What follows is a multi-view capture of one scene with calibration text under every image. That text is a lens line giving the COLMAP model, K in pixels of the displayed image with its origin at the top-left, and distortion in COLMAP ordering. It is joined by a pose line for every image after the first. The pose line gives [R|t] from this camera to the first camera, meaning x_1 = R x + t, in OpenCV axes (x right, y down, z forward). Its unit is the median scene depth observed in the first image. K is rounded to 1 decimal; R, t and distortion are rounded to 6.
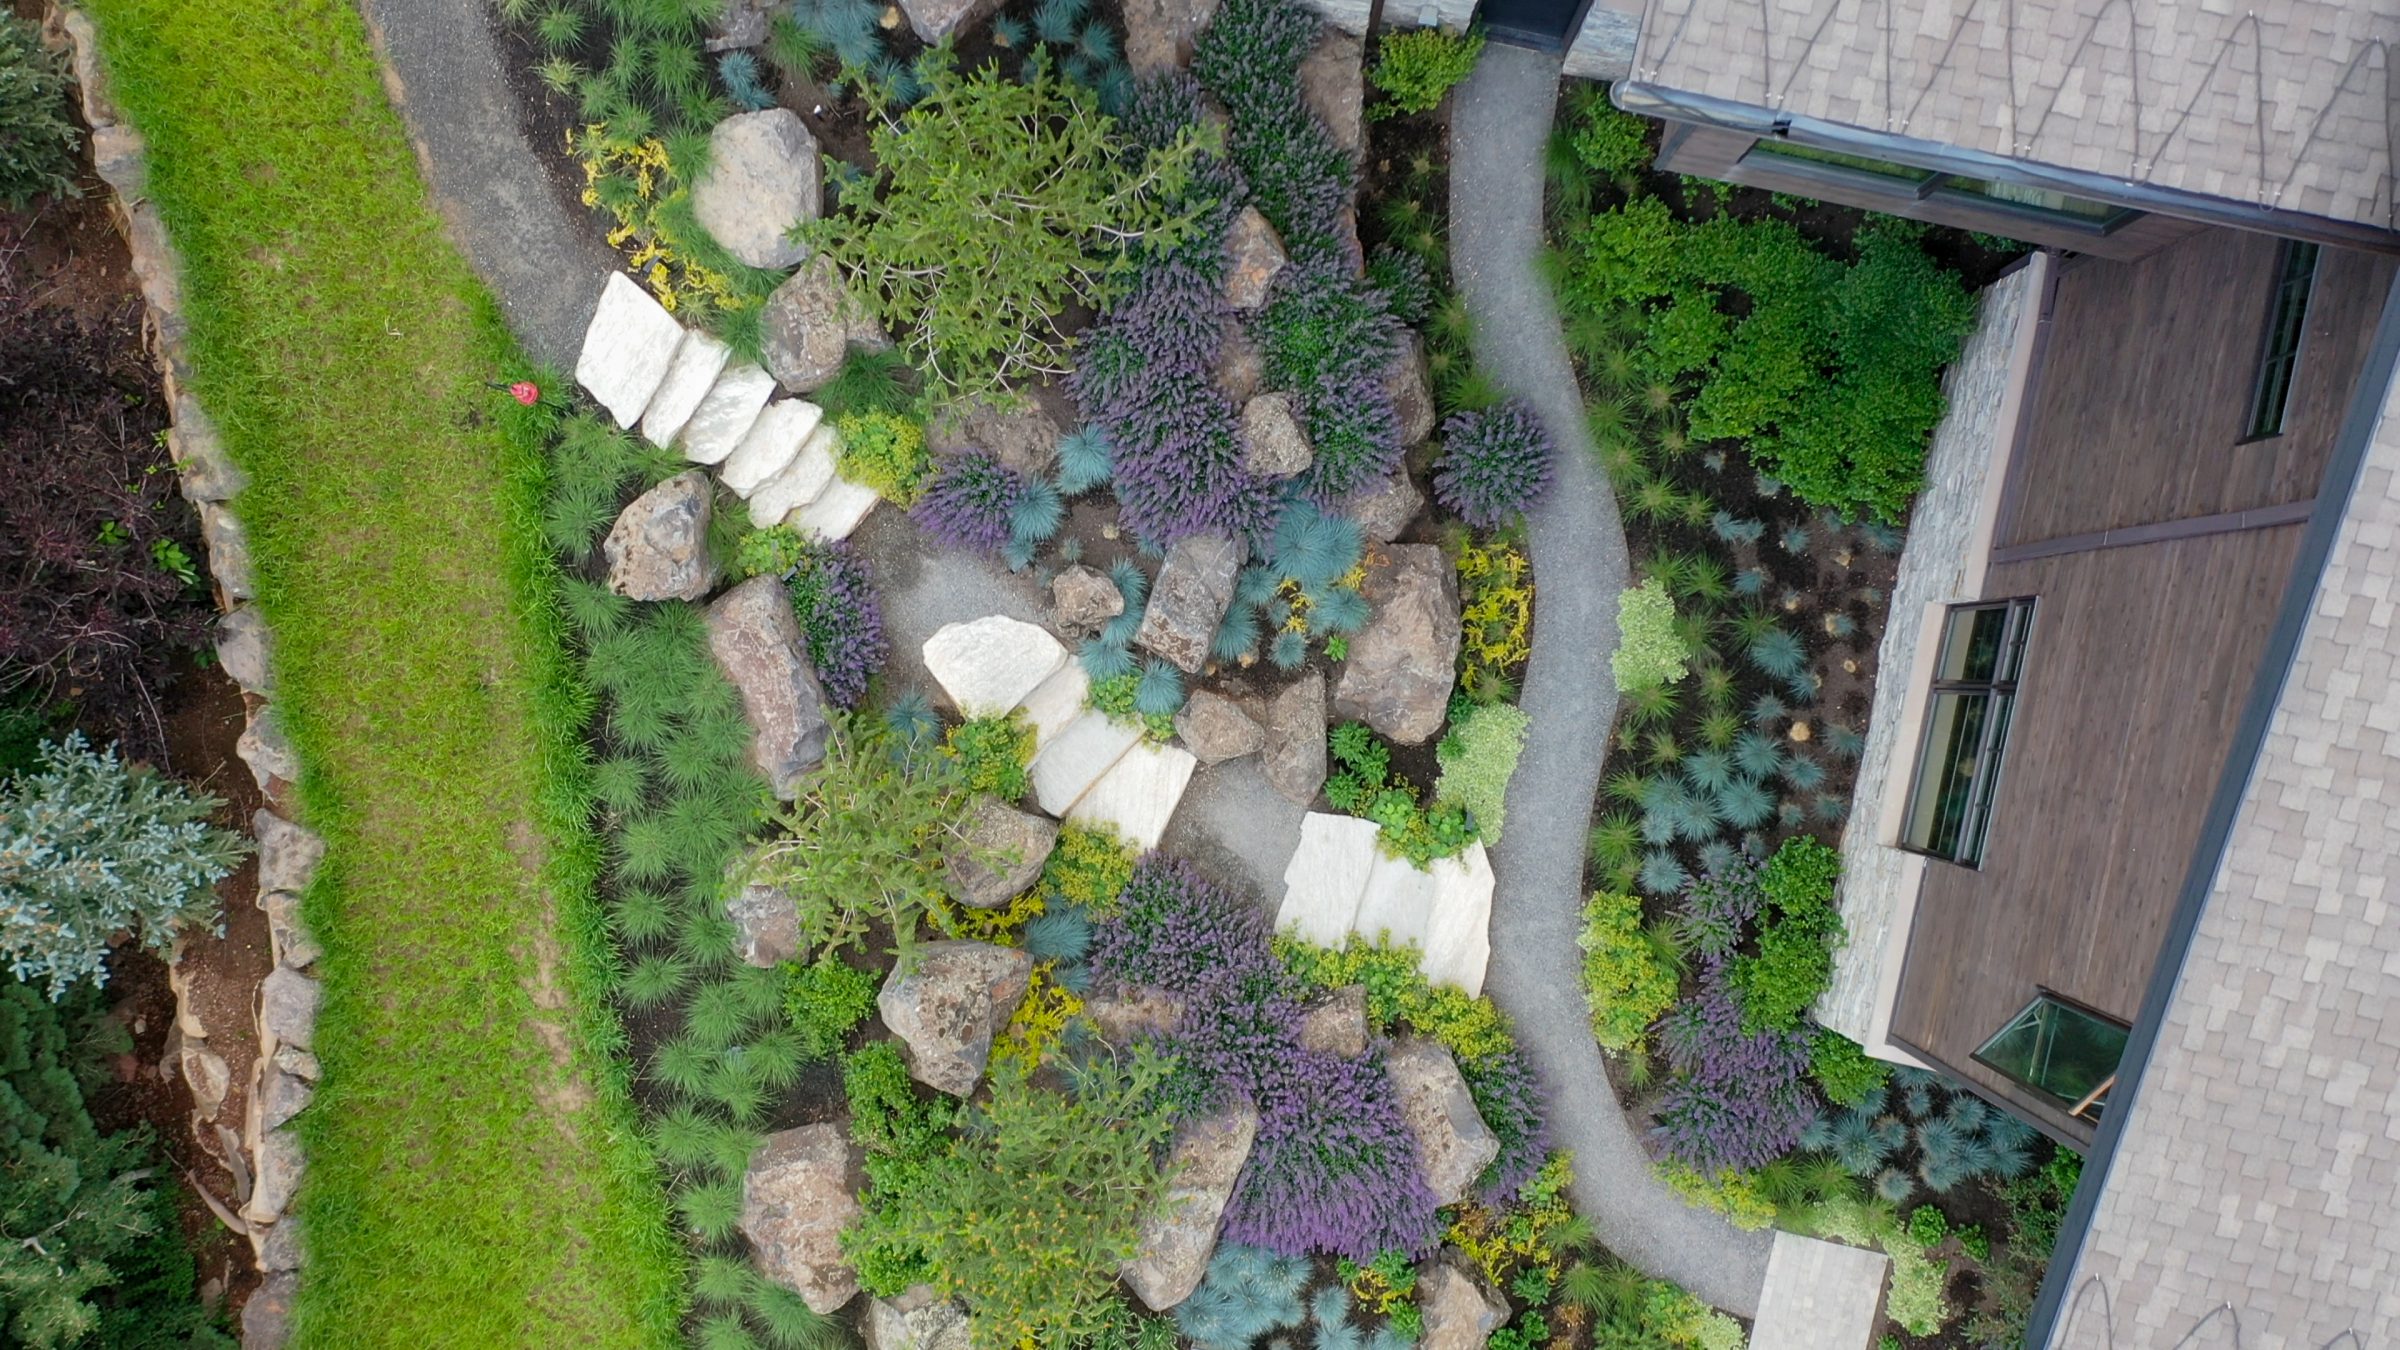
lens RADIAL K [[1750.4, 0, 1200.0], [0, 1750.4, 675.0], [0, 0, 1]] dist [-0.006274, 0.004674]
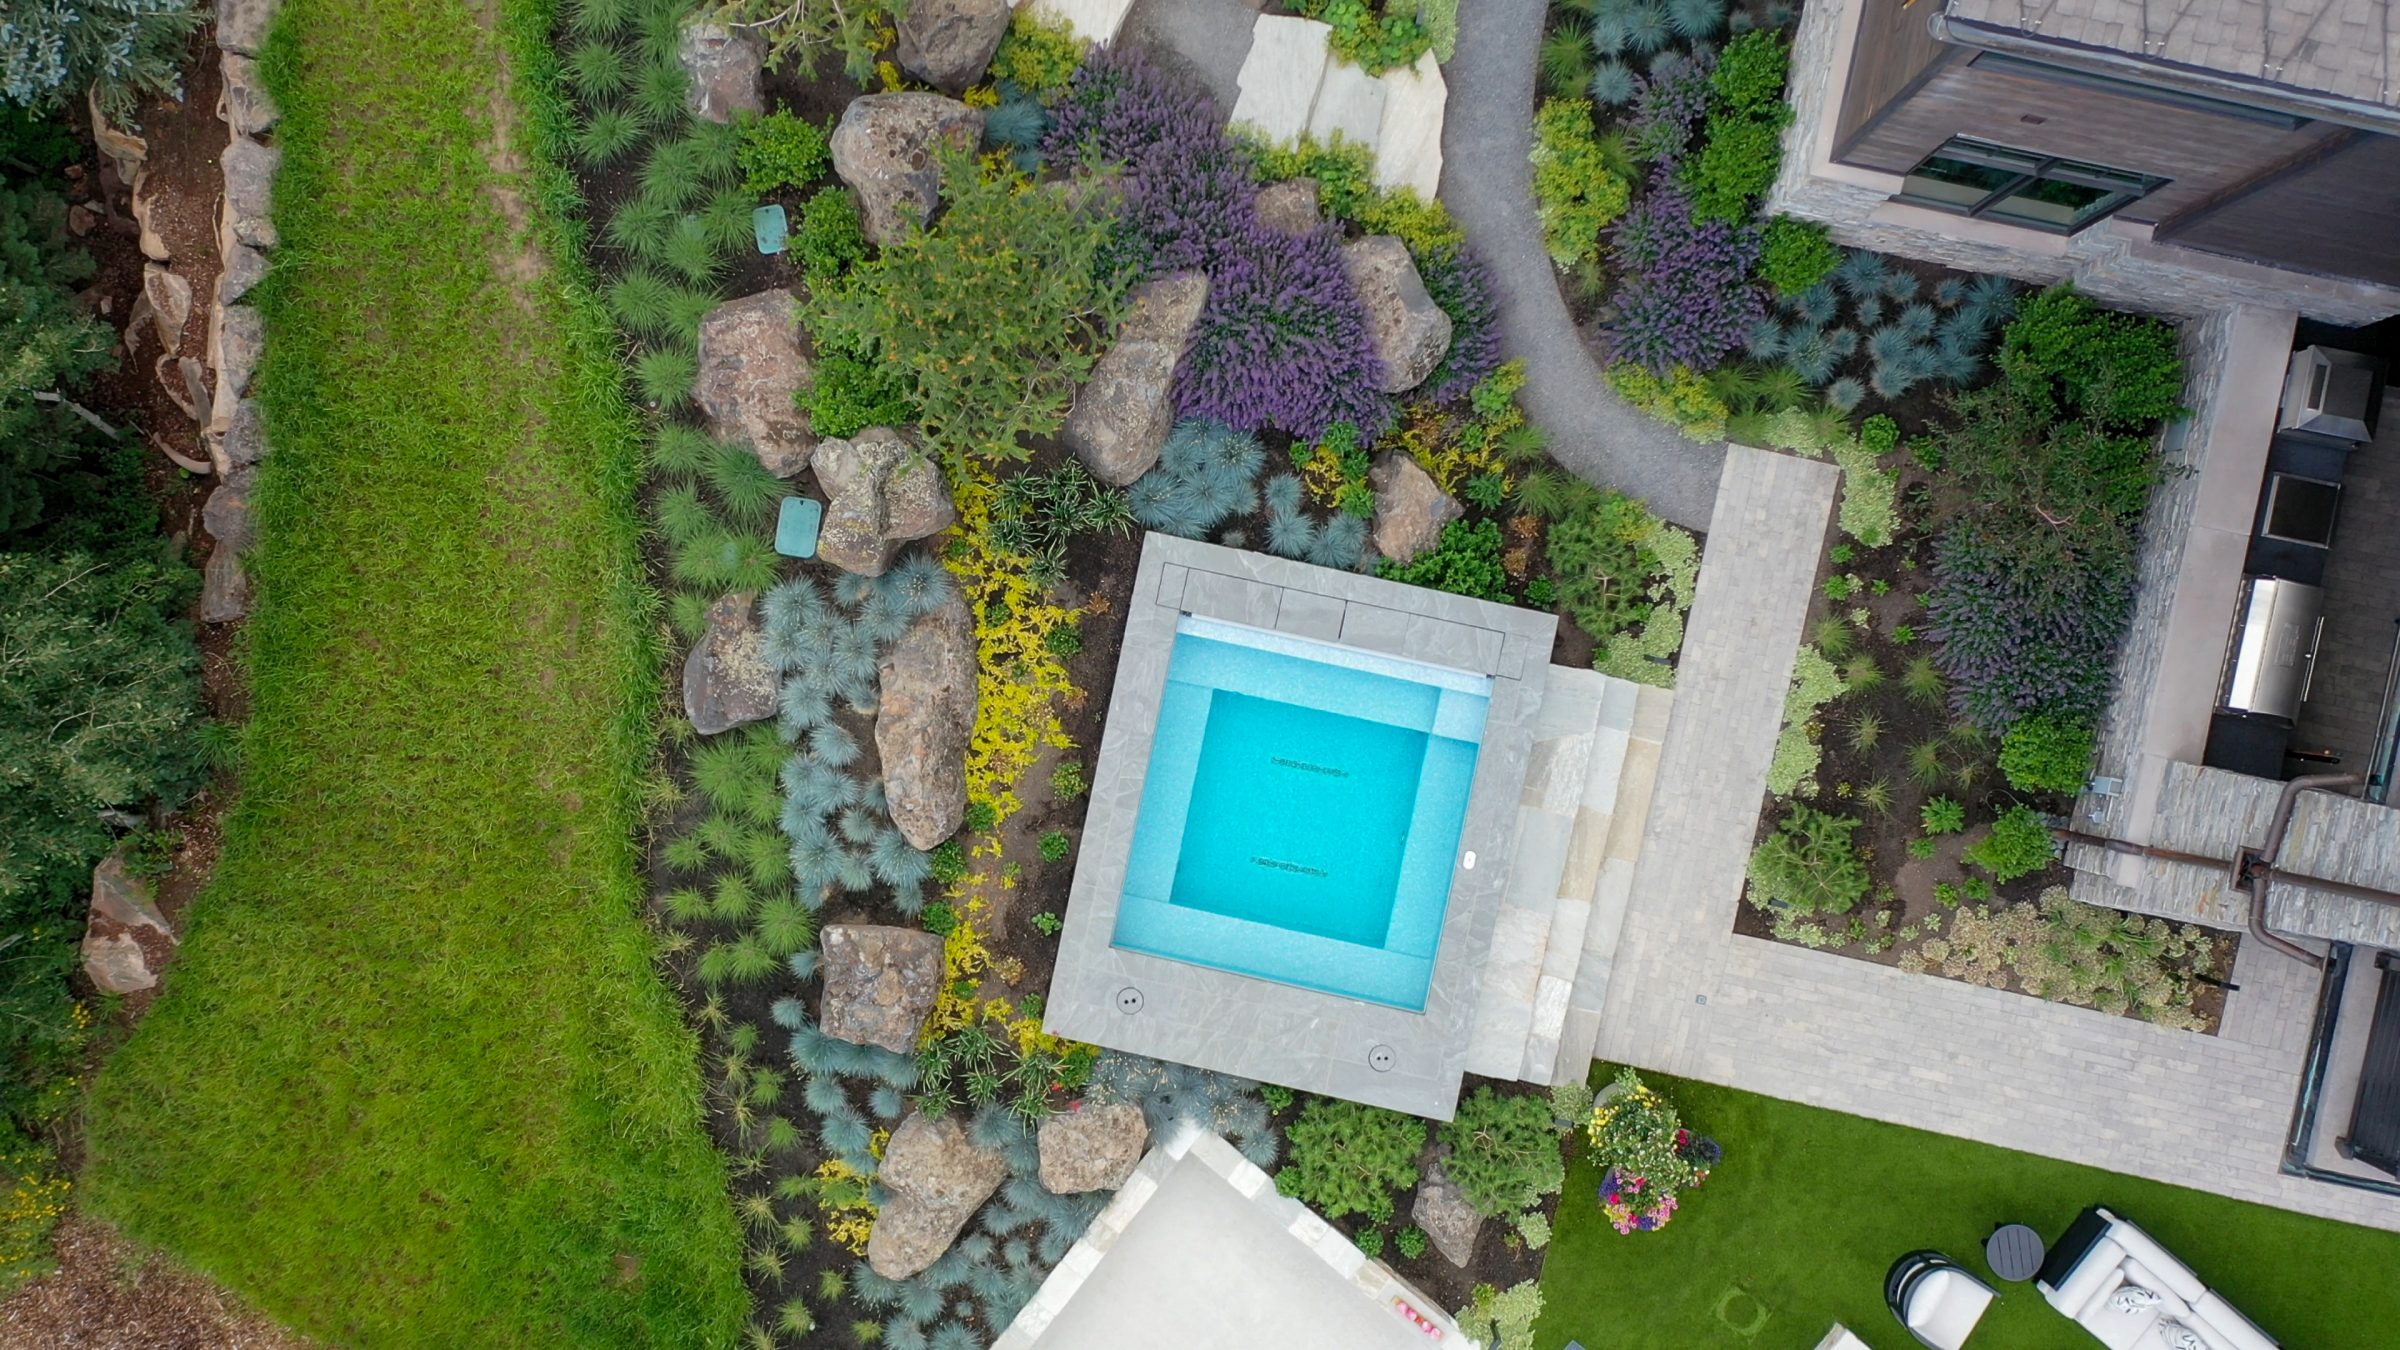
lens RADIAL K [[1750.4, 0, 1200.0], [0, 1750.4, 675.0], [0, 0, 1]] dist [-0.006274, 0.004674]
pose [[0.999992, -0.003646, -0.001903, 0.027832], [0.003651, 0.999990, 0.002558, 0.460420], [0.001894, -0.002565, 0.999995, -0.006865]]
